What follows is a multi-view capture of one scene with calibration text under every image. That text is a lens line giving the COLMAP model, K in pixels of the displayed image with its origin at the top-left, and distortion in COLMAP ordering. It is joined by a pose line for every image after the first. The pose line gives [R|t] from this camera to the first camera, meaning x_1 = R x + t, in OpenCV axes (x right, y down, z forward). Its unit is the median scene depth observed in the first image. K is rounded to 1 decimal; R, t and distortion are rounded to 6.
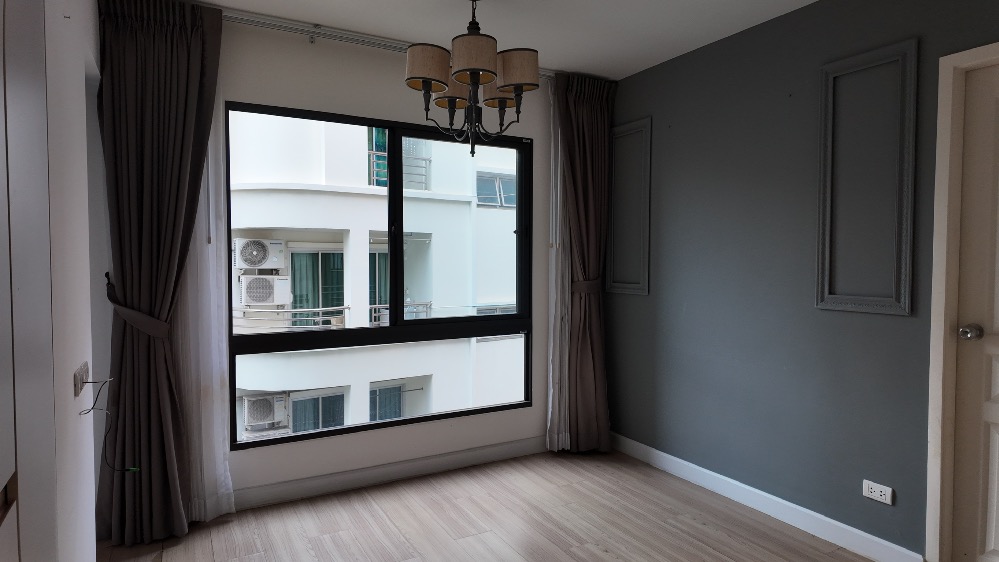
lens RADIAL K [[586.7, 0, 497.8], [0, 586.7, 279.2], [0, 0, 1]] dist [0.058047, -0.051016]
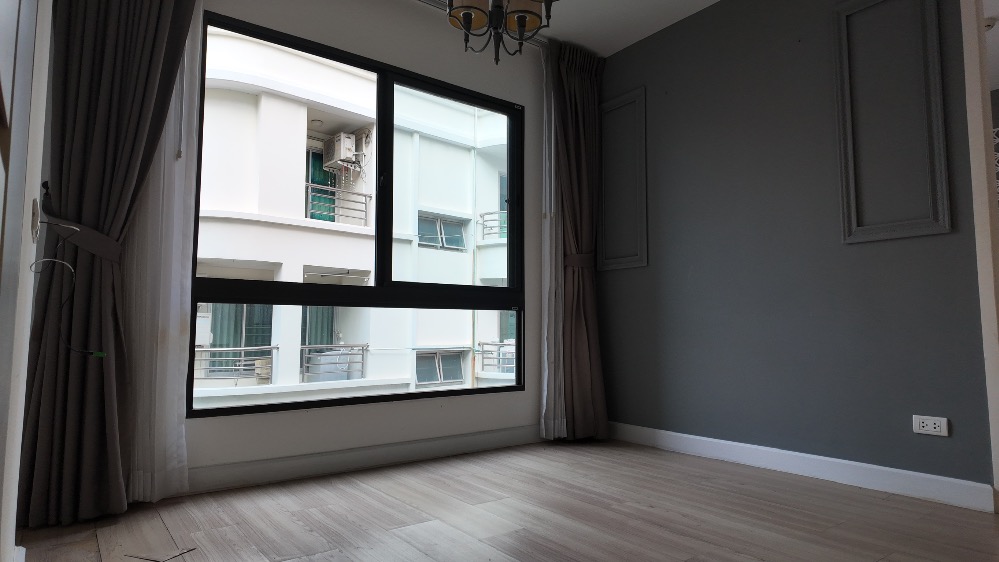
lens RADIAL K [[586.7, 0, 497.8], [0, 586.7, 279.2], [0, 0, 1]] dist [0.058047, -0.051016]
pose [[0.990526, 0.011995, 0.136804, -0.129264], [0.005075, 0.992301, -0.123749, 0.187947], [-0.137235, 0.123271, 0.982838, 0.112463]]
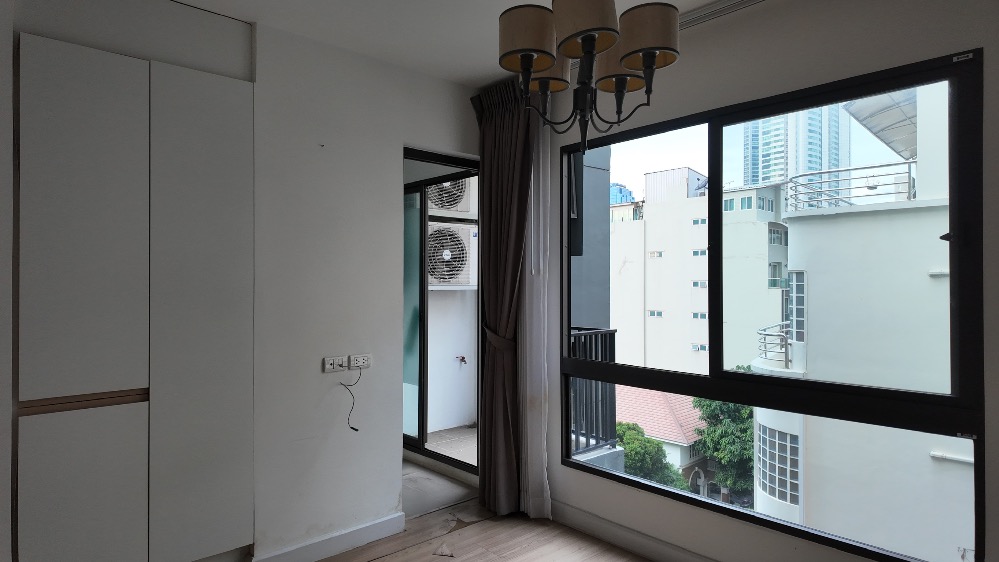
lens RADIAL K [[586.7, 0, 497.8], [0, 586.7, 279.2], [0, 0, 1]] dist [0.058047, -0.051016]
pose [[0.232241, -0.010020, -0.972607, 0.534442], [-0.031866, 0.999332, -0.017904, -0.023926], [0.972136, 0.035151, 0.231767, 0.577970]]
